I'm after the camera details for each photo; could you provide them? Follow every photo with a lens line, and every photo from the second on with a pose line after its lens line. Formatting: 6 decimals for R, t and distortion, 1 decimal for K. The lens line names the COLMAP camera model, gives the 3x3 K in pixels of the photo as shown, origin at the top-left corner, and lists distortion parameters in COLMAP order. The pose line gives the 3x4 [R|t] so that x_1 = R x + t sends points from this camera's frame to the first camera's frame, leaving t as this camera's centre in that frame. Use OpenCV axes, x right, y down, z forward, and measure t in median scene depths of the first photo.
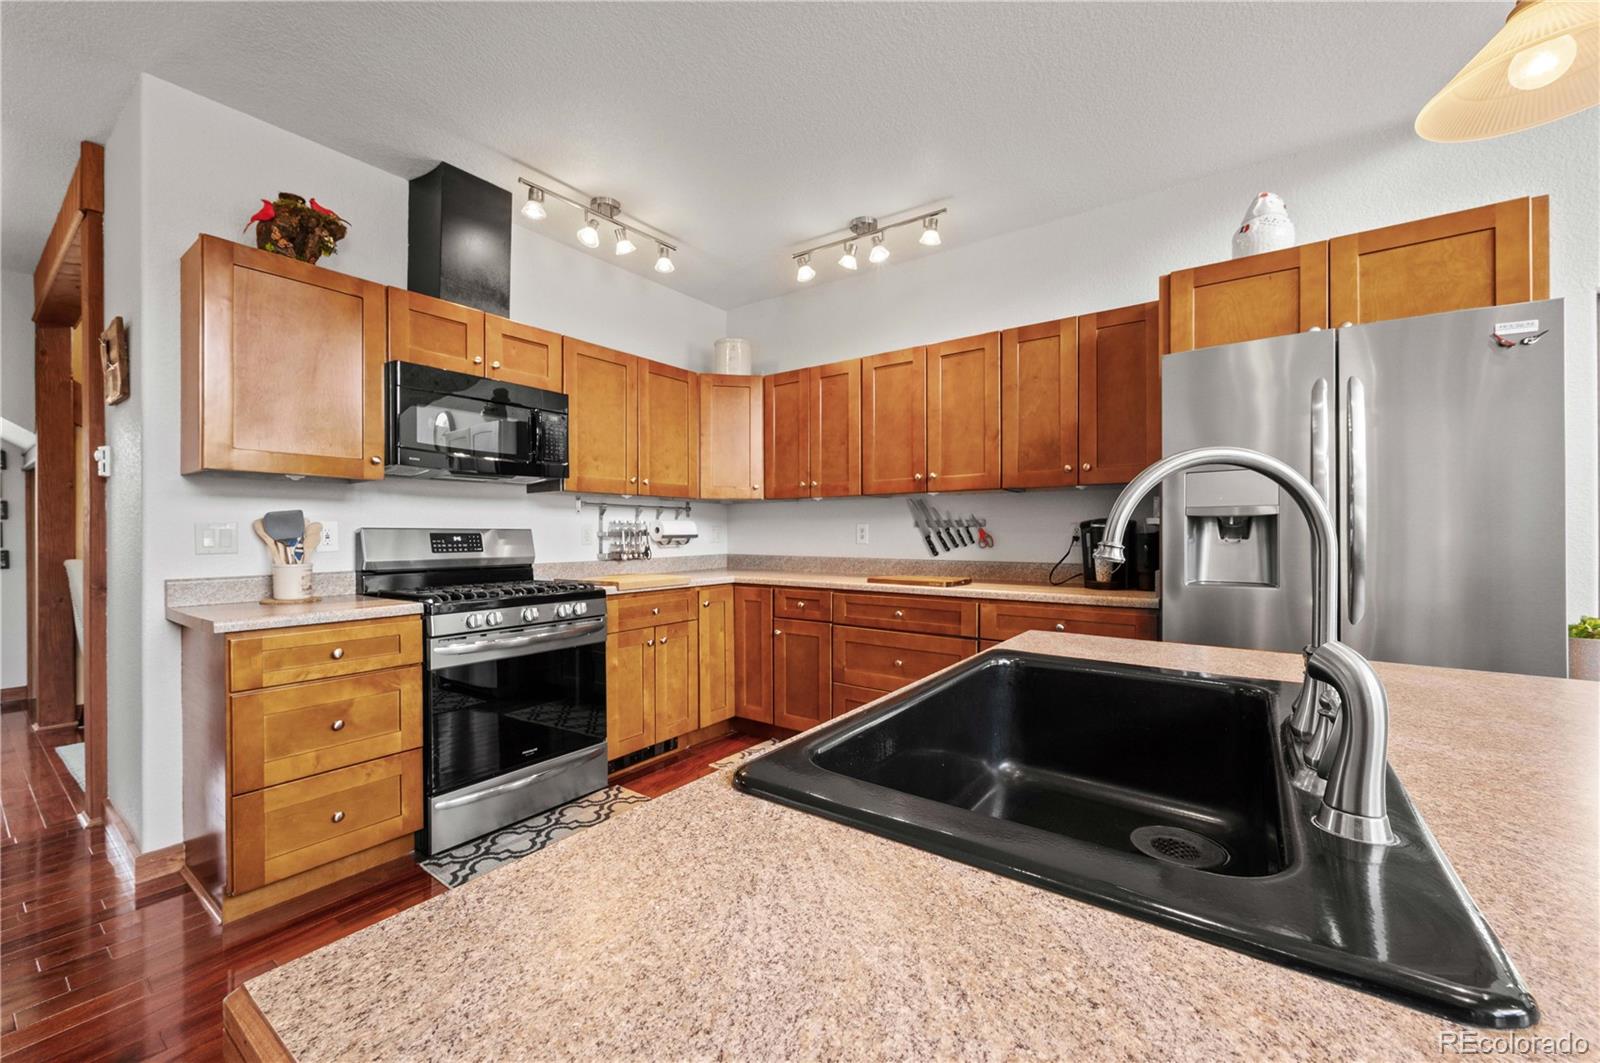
lens RADIAL K [[630.4, 0, 798.0], [0, 630.4, 533.6], [0, 0, 1]] dist [-0.001409, 0.000163]
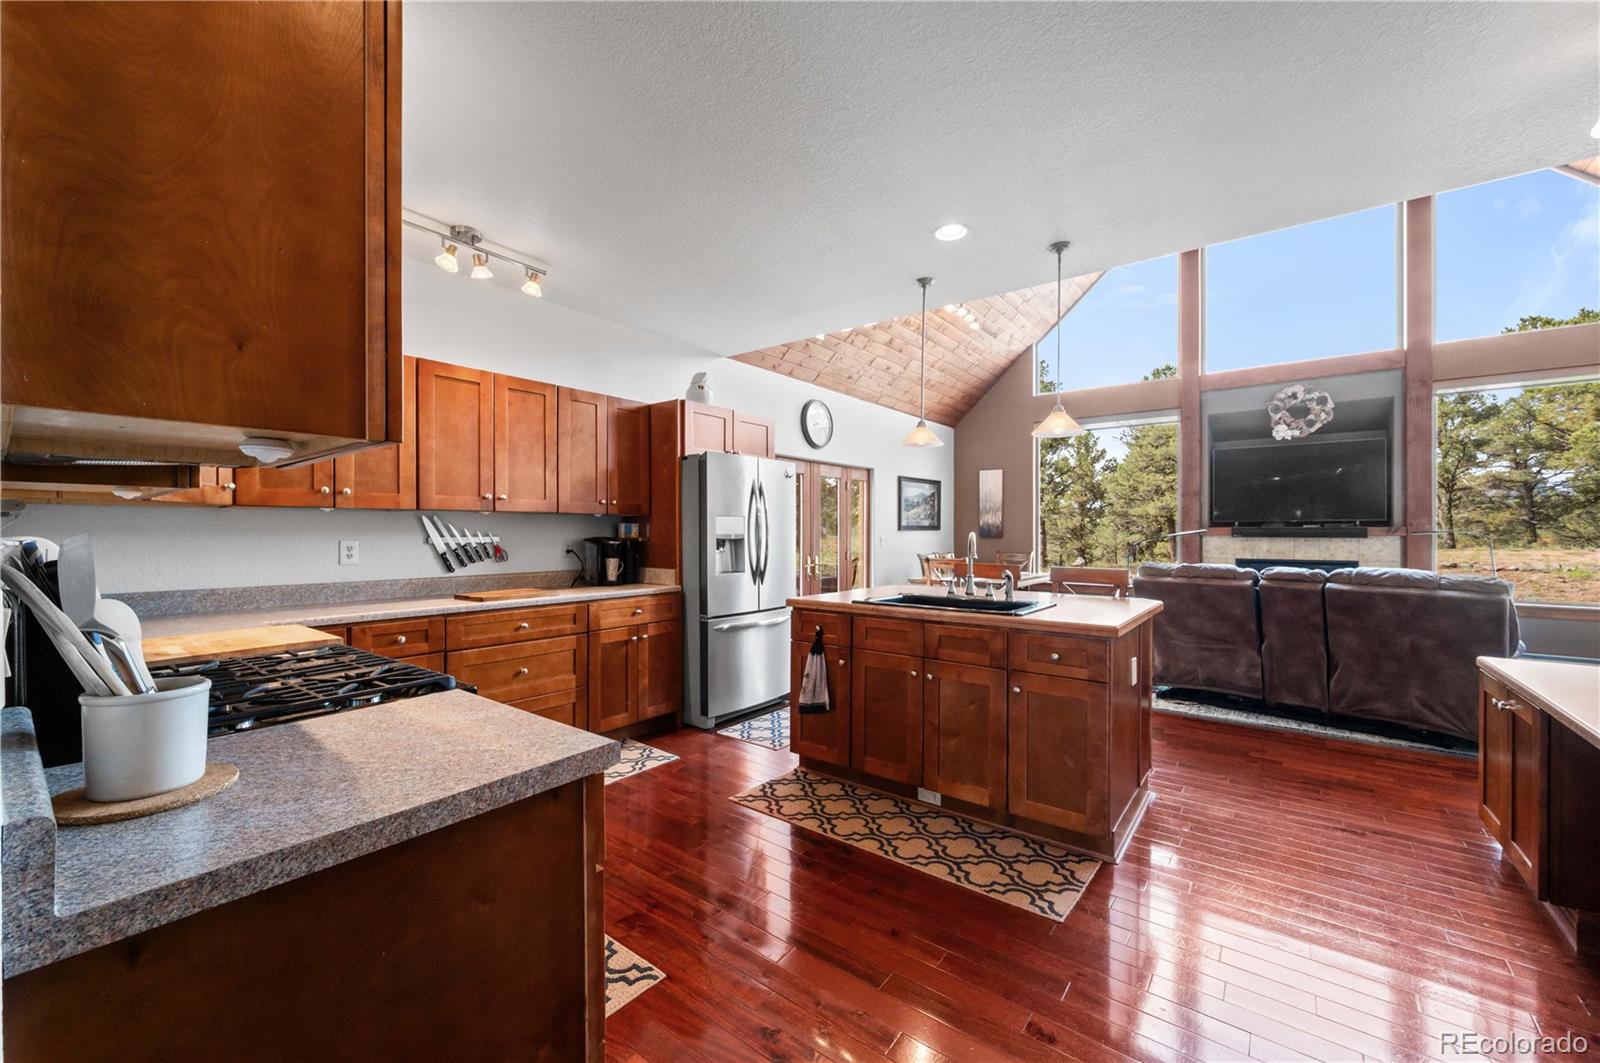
lens RADIAL K [[630.4, 0, 794.5], [0, 630.4, 532.1], [0, 0, 1]] dist [-0.001409, 0.000163]
pose [[0.034039, 0.001544, 0.999419, -0.858969], [0.002058, 0.999997, -0.001615, -0.029173], [-0.999418, 0.002112, 0.034036, 0.470505]]
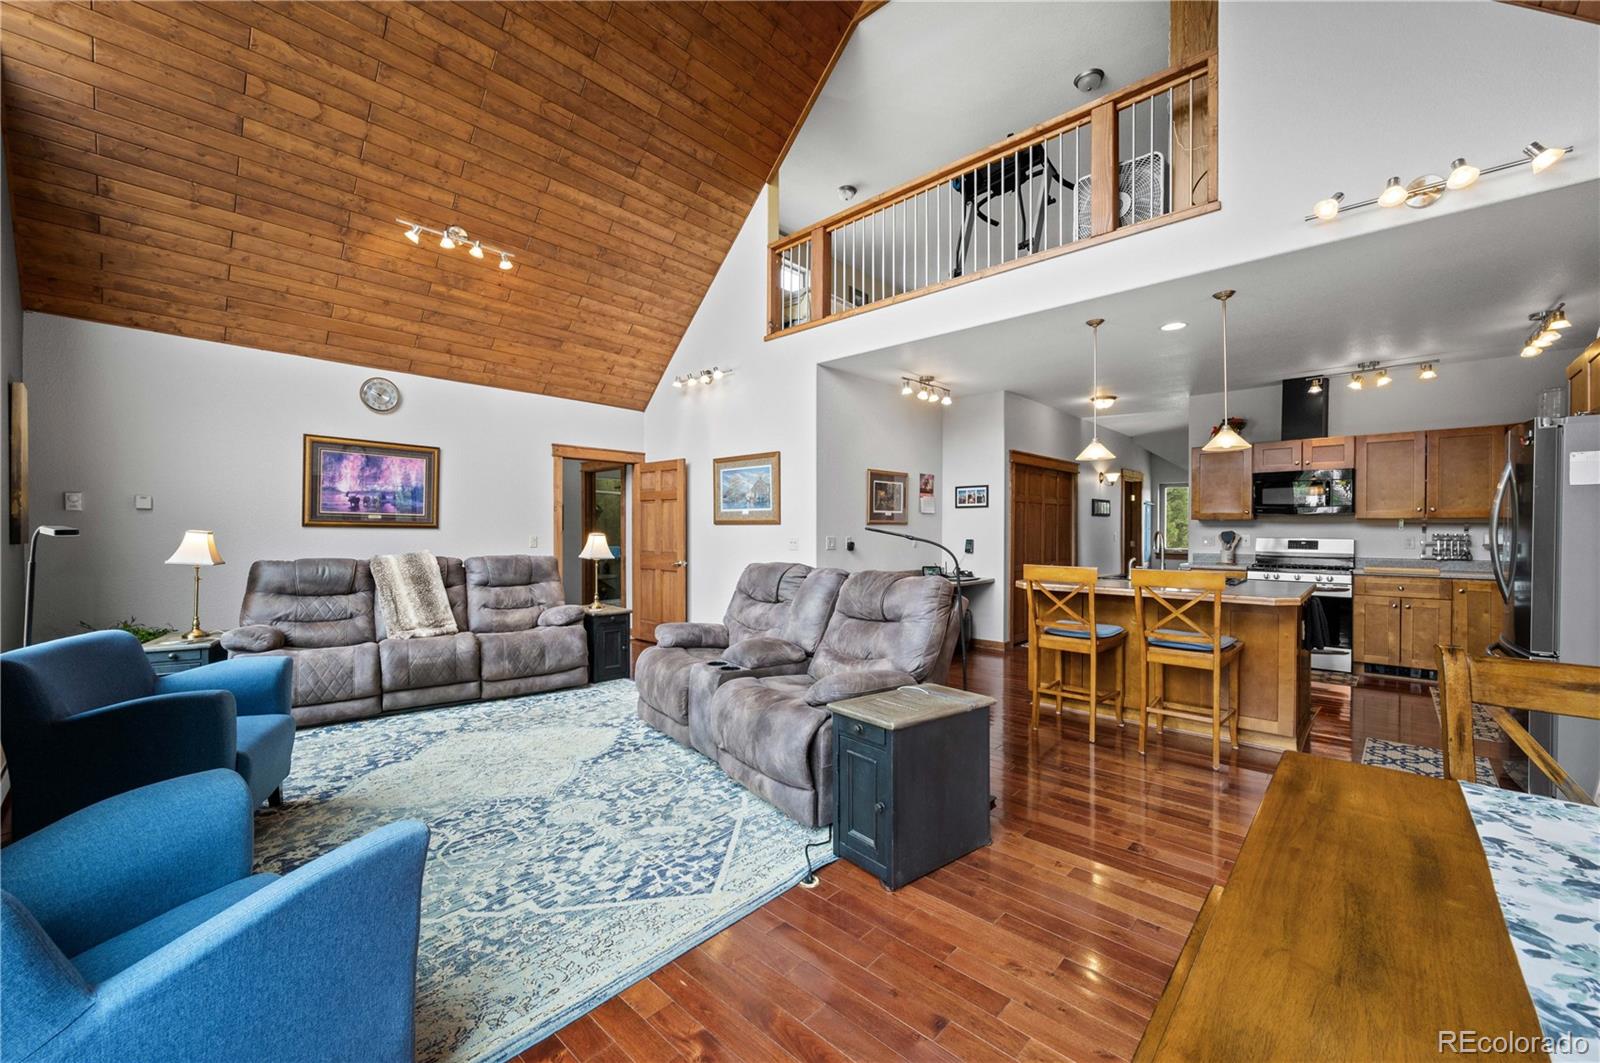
lens RADIAL K [[630.4, 0, 795.9], [0, 630.4, 532.2], [0, 0, 1]] dist [-0.001409, 0.000163]
pose [[-0.128371, 0.007481, -0.991698, 1.661517], [-0.004627, 0.999956, 0.008142, -0.035312], [0.991715, 0.005633, -0.128331, -0.405820]]
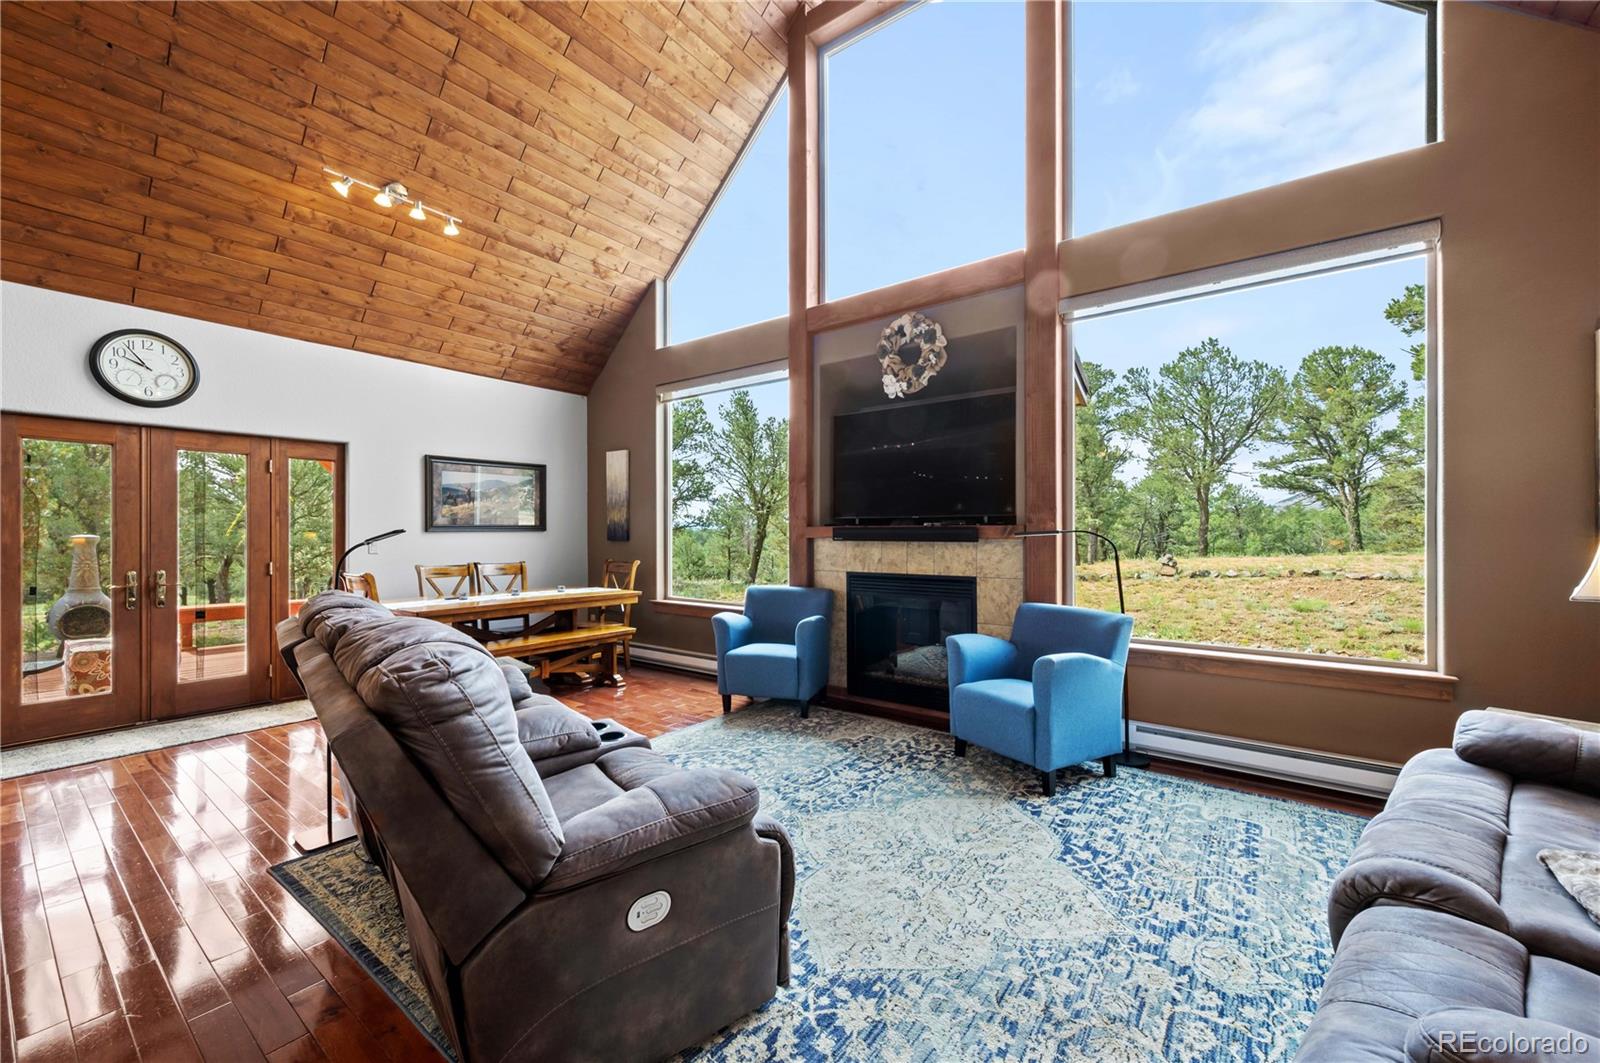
lens RADIAL K [[630.4, 0, 795.7], [0, 630.4, 534.5], [0, 0, 1]] dist [-0.001409, 0.000163]
pose [[0.020404, 0.001580, 0.999791, -0.127297], [0.003361, 0.999993, -0.001649, -0.024927], [-0.999786, 0.003394, 0.020398, -0.909630]]
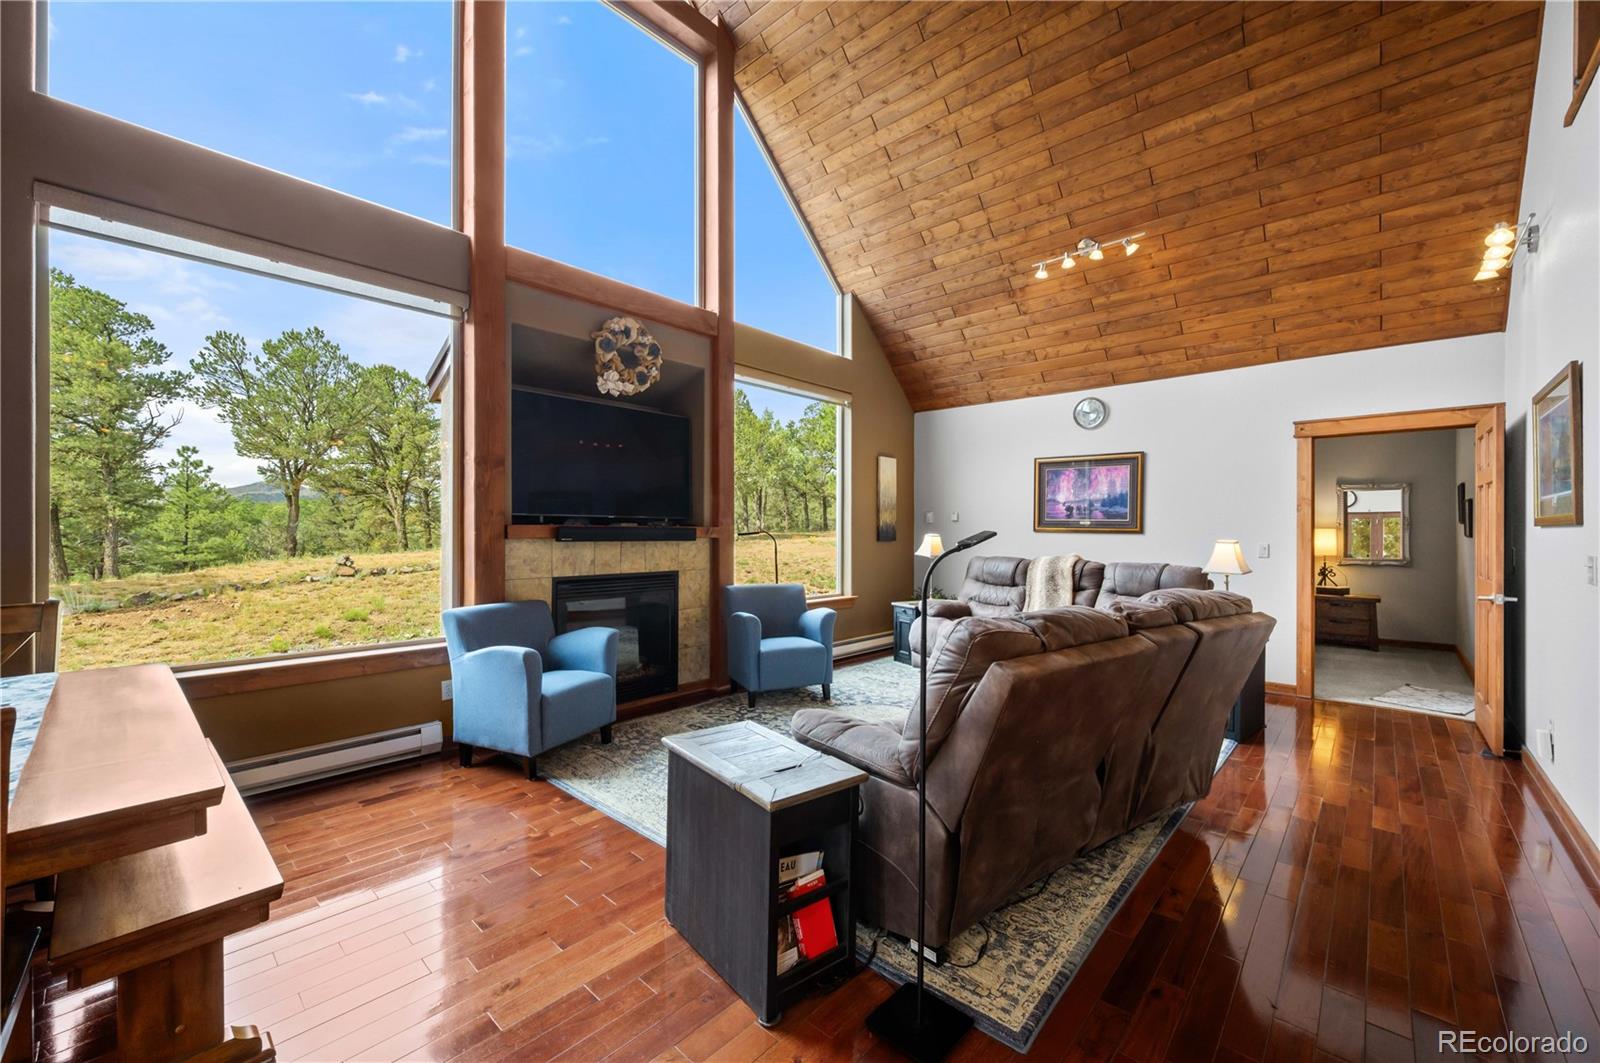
lens RADIAL K [[630.4, 0, 797.5], [0, 630.4, 534.9], [0, 0, 1]] dist [-0.001409, 0.000163]
pose [[-0.992777, -0.000474, 0.119971, 0.735758], [0.000362, 0.999976, 0.006946, -0.035185], [-0.119972, 0.006939, -0.992753, 0.250904]]
